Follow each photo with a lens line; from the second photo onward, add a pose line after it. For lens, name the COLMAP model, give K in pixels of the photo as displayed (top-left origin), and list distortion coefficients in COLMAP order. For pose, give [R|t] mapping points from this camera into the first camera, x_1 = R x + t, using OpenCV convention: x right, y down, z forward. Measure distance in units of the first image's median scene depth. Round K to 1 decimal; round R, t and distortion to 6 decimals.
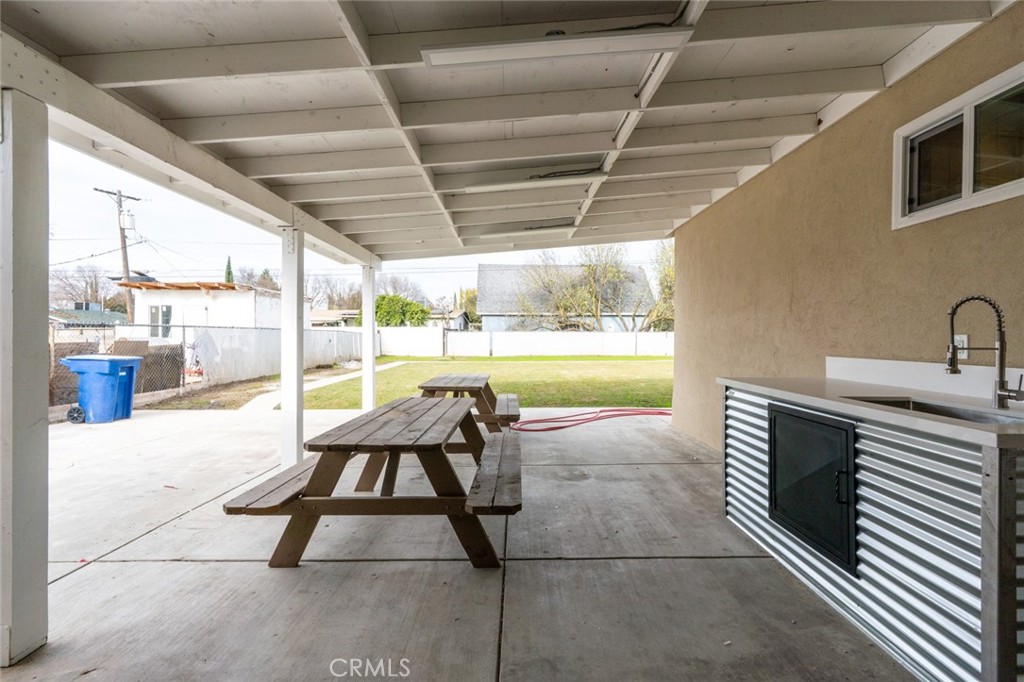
lens RADIAL K [[472.3, 0, 513.2], [0, 472.3, 335.6], [0, 0, 1]] dist [-0.014835, 0.004517]
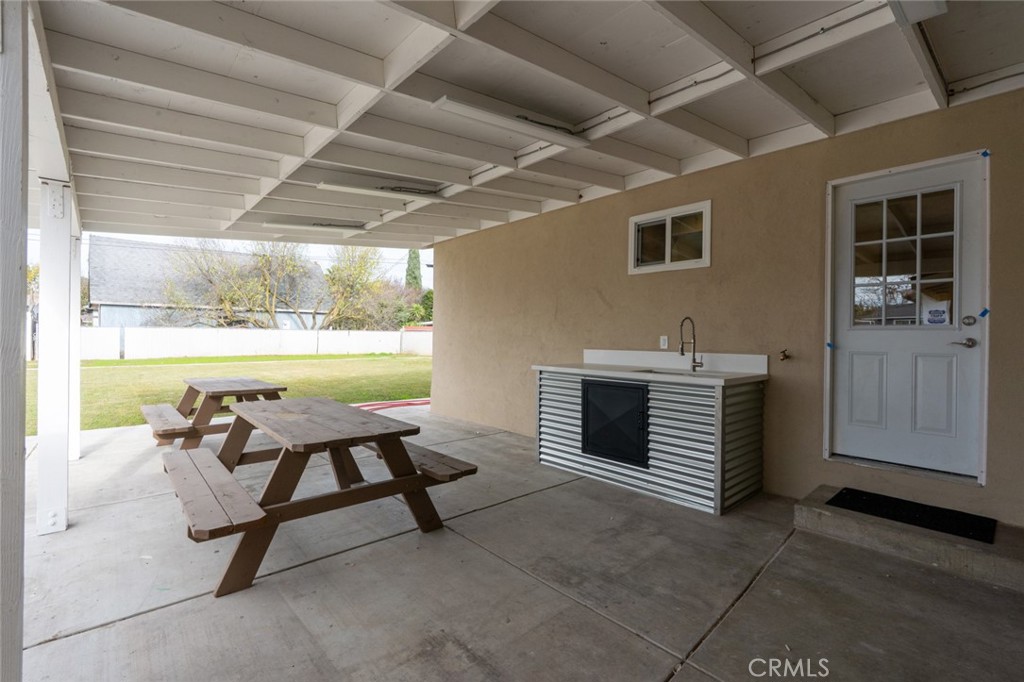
lens RADIAL K [[472.3, 0, 528.5], [0, 472.3, 335.5], [0, 0, 1]] dist [-0.014835, 0.004517]
pose [[0.737288, 0.005830, 0.675553, -0.421734], [-0.007854, 0.999969, -0.000059, 0.000184], [-0.675533, -0.005262, 0.737311, -0.020627]]
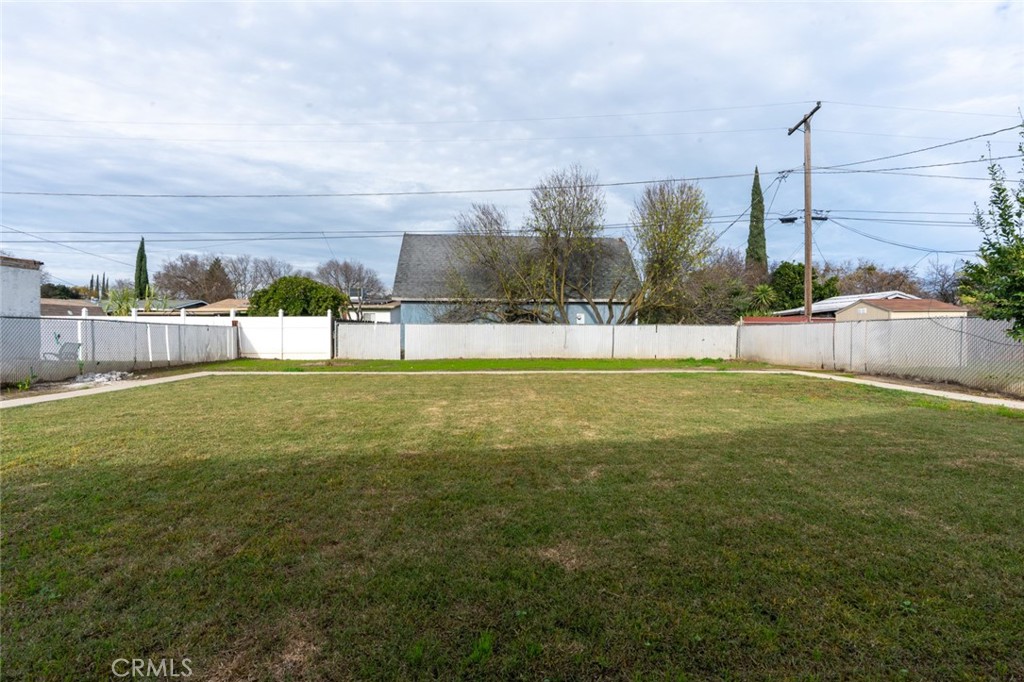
lens RADIAL K [[472.3, 0, 496.0], [0, 472.3, 337.2], [0, 0, 1]] dist [-0.014835, 0.004517]
pose [[0.999999, 0.000971, -0.001294, 0.498258], [-0.000953, 0.999904, 0.013839, 0.006606], [0.001307, -0.013837, 0.999903, 1.701007]]
